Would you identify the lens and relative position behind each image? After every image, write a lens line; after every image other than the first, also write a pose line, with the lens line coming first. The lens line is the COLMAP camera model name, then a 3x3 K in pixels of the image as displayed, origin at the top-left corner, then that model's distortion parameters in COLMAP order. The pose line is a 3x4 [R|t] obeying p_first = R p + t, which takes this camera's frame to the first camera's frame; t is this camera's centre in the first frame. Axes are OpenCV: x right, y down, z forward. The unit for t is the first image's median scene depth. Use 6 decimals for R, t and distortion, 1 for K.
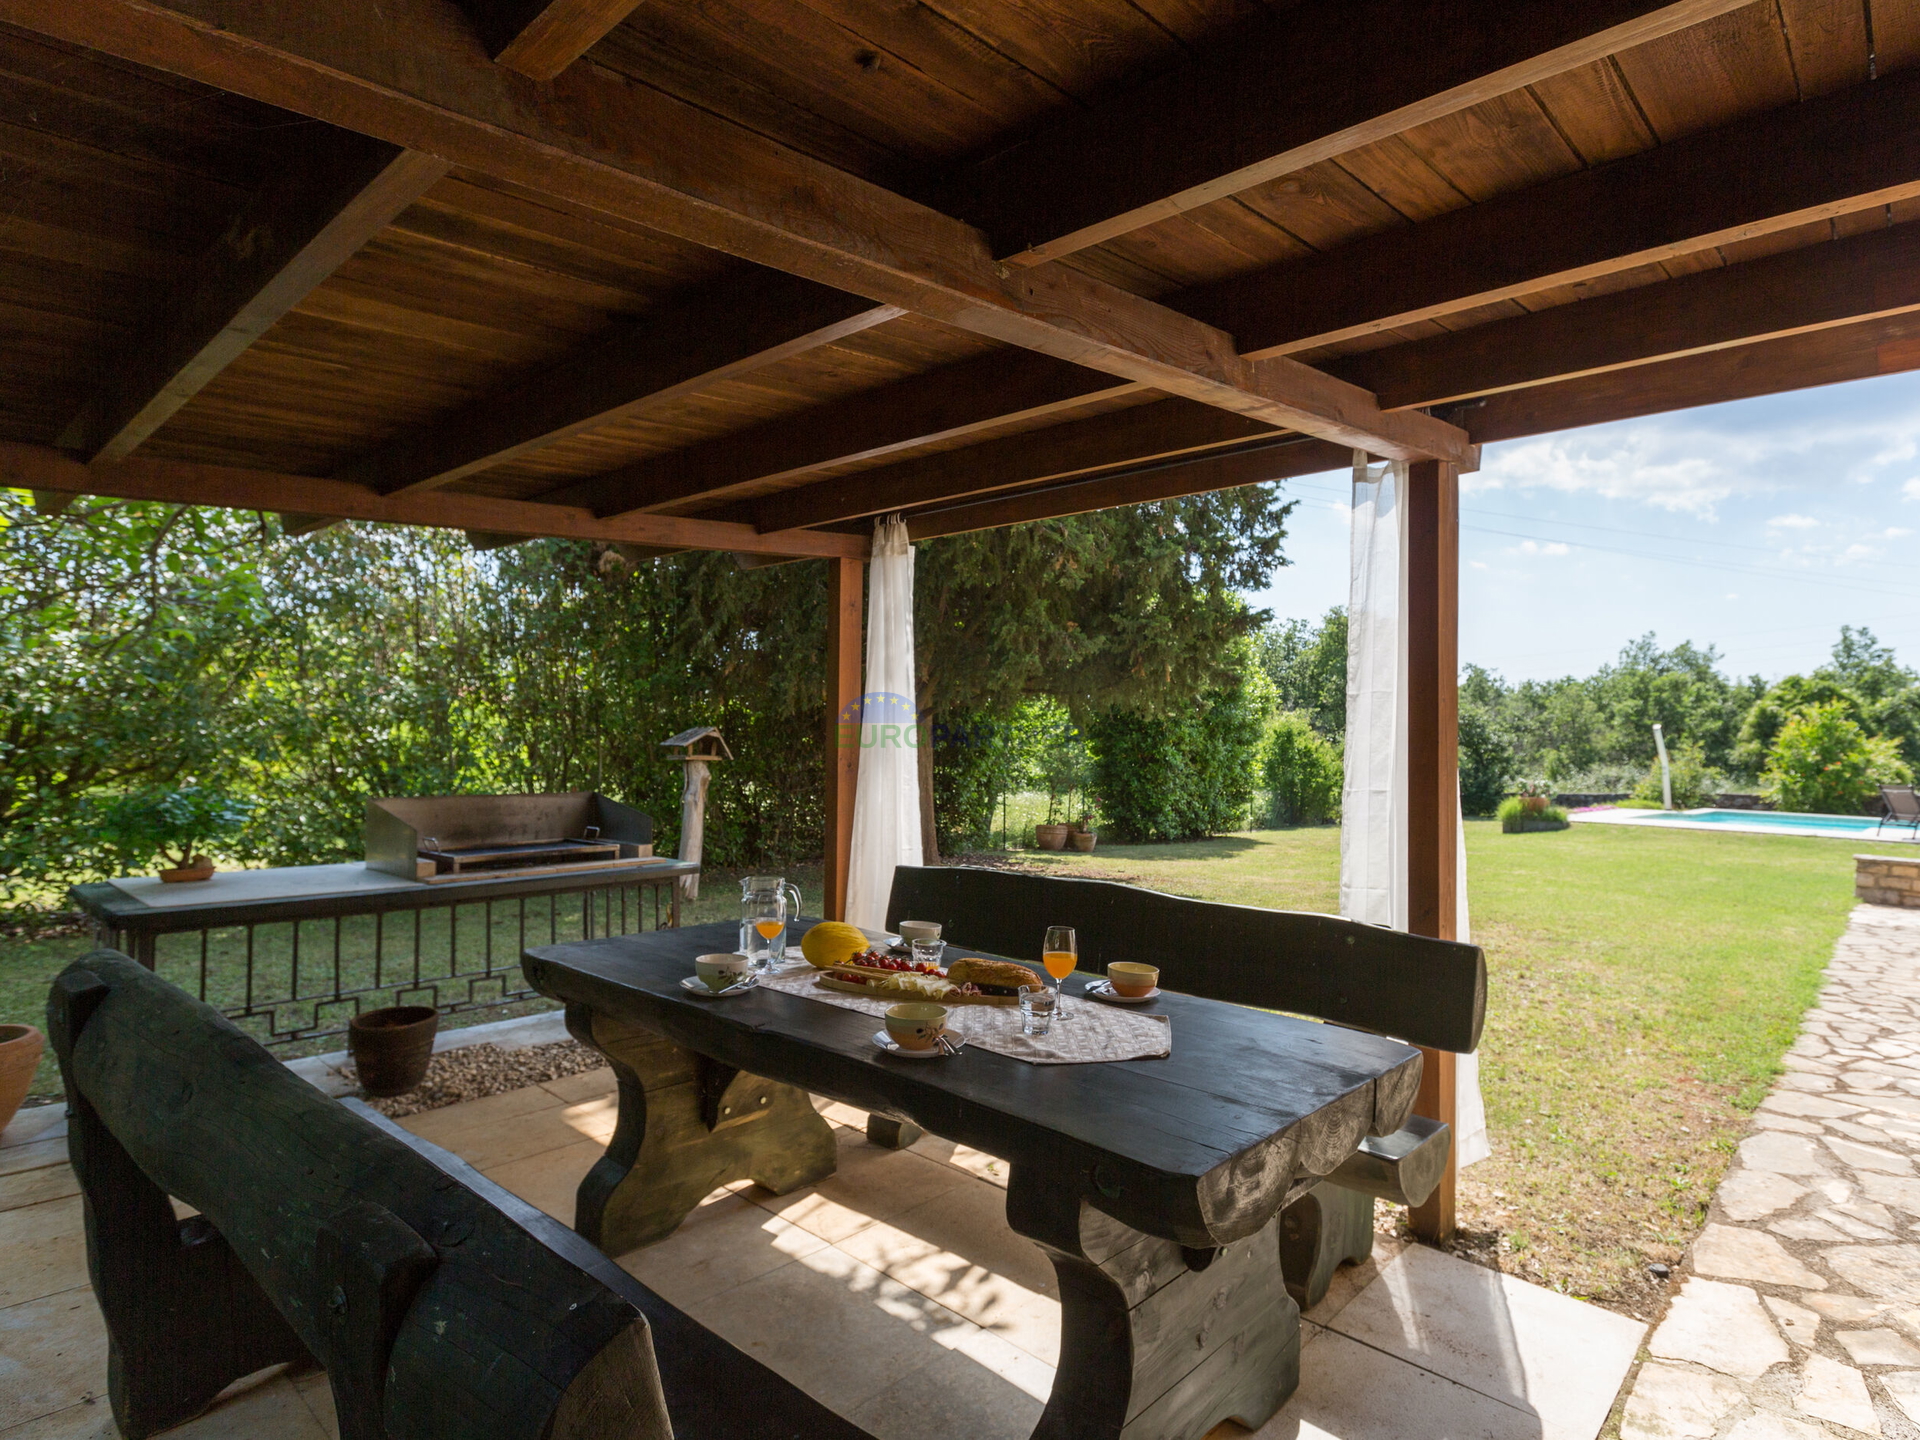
lens RADIAL K [[1055.9, 0, 1022.6], [0, 1055.9, 722.6], [0, 0, 1]] dist [0.001082, 0.000543]
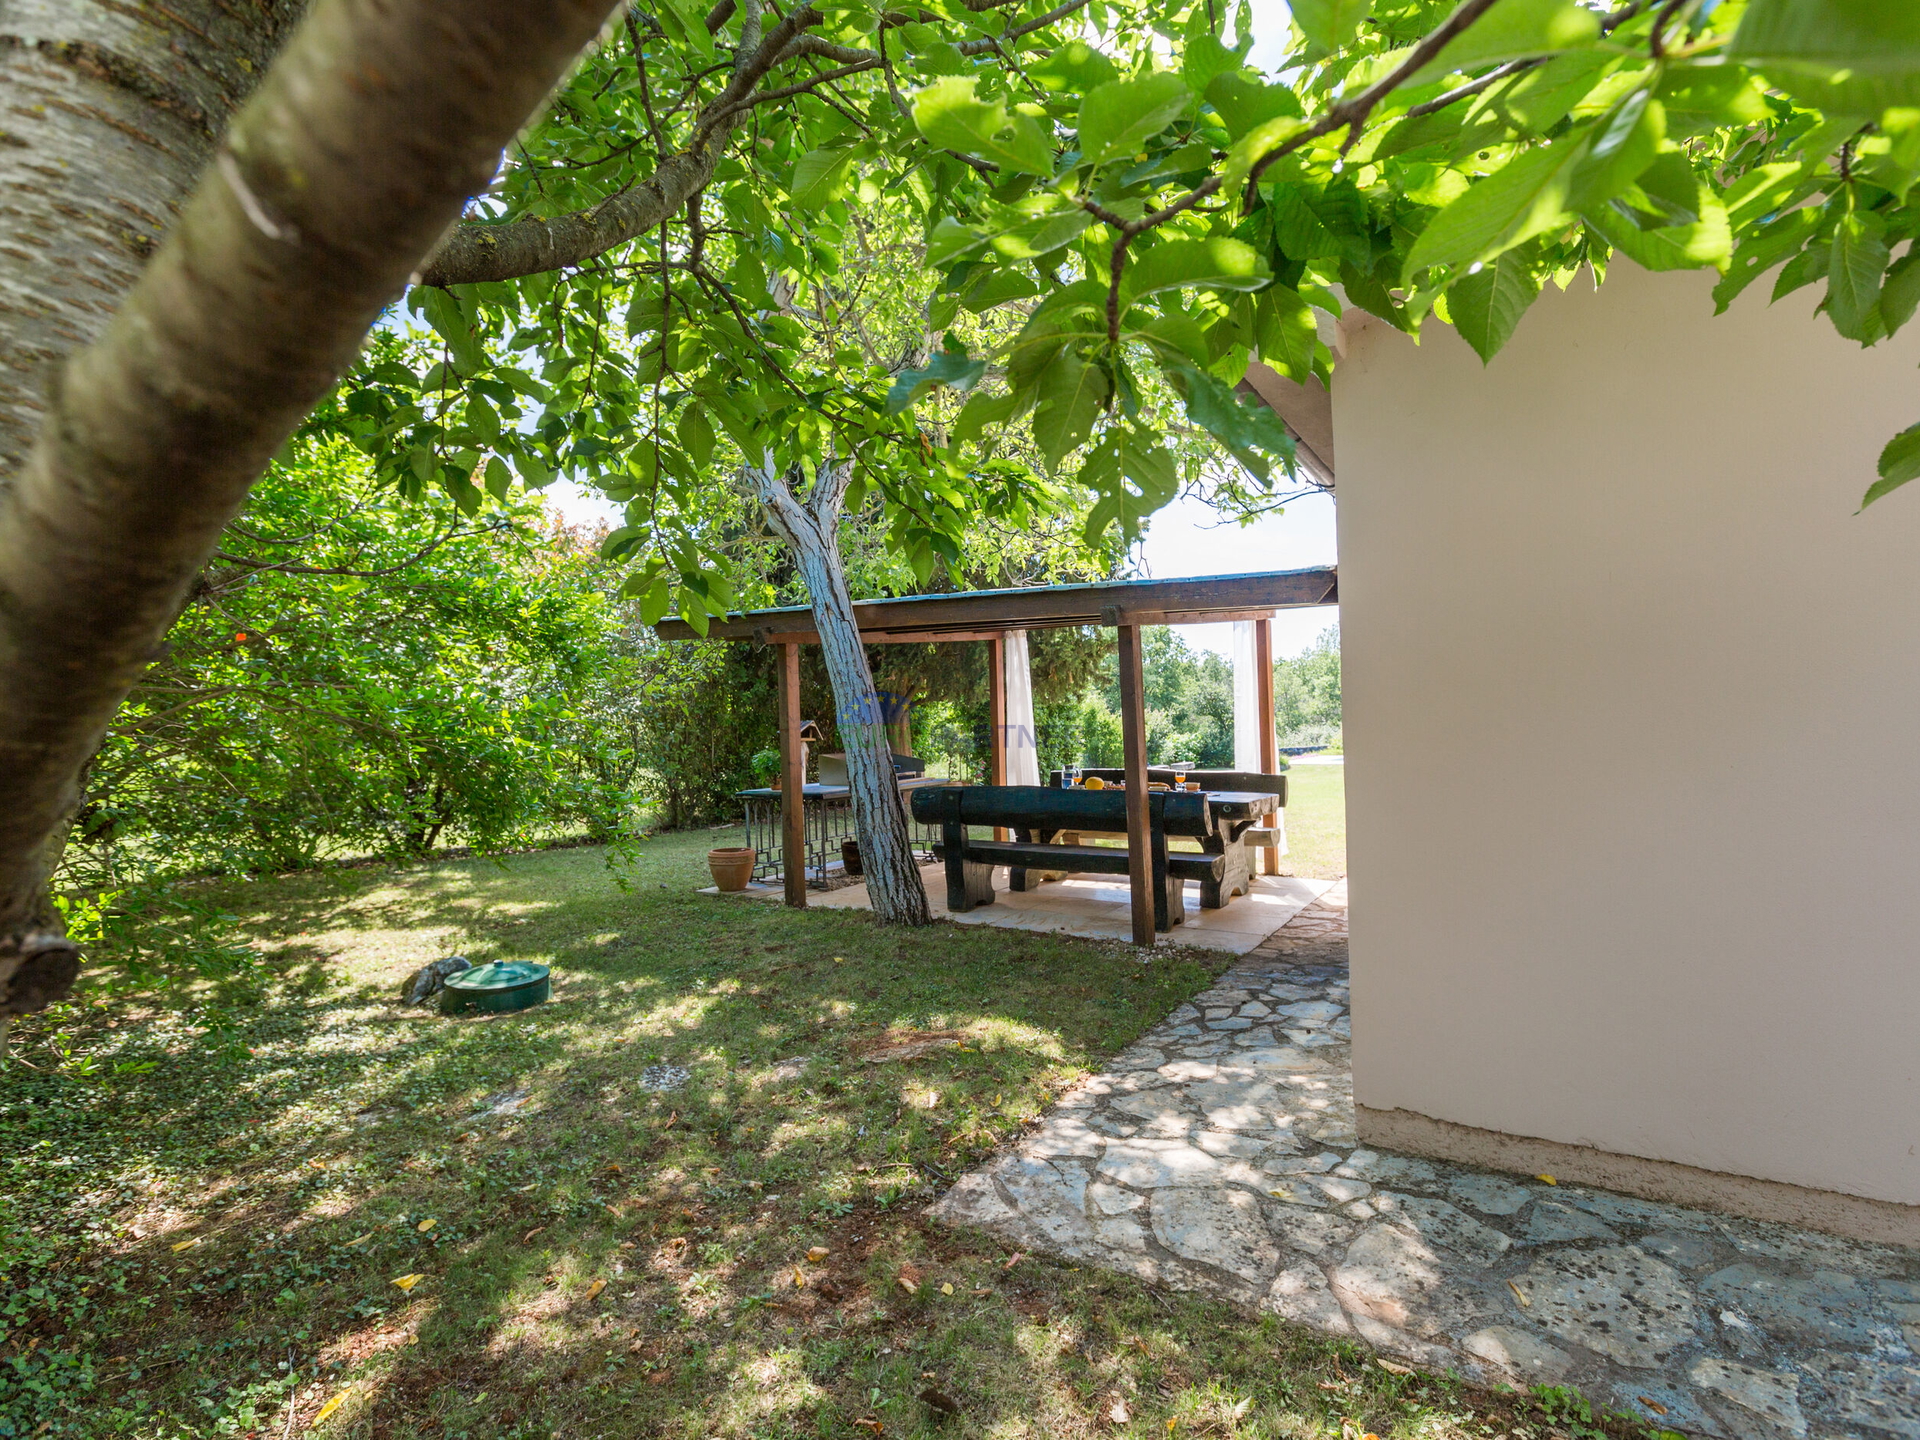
lens RADIAL K [[974.4, 0, 955.9], [0, 974.4, 725.5], [0, 0, 1]] dist [0.002113, -0.000155]
pose [[0.986608, -0.042083, 0.157584, -0.282356], [0.039345, 0.999016, 0.020456, -0.009622], [-0.158290, -0.013982, 0.987294, -0.489971]]
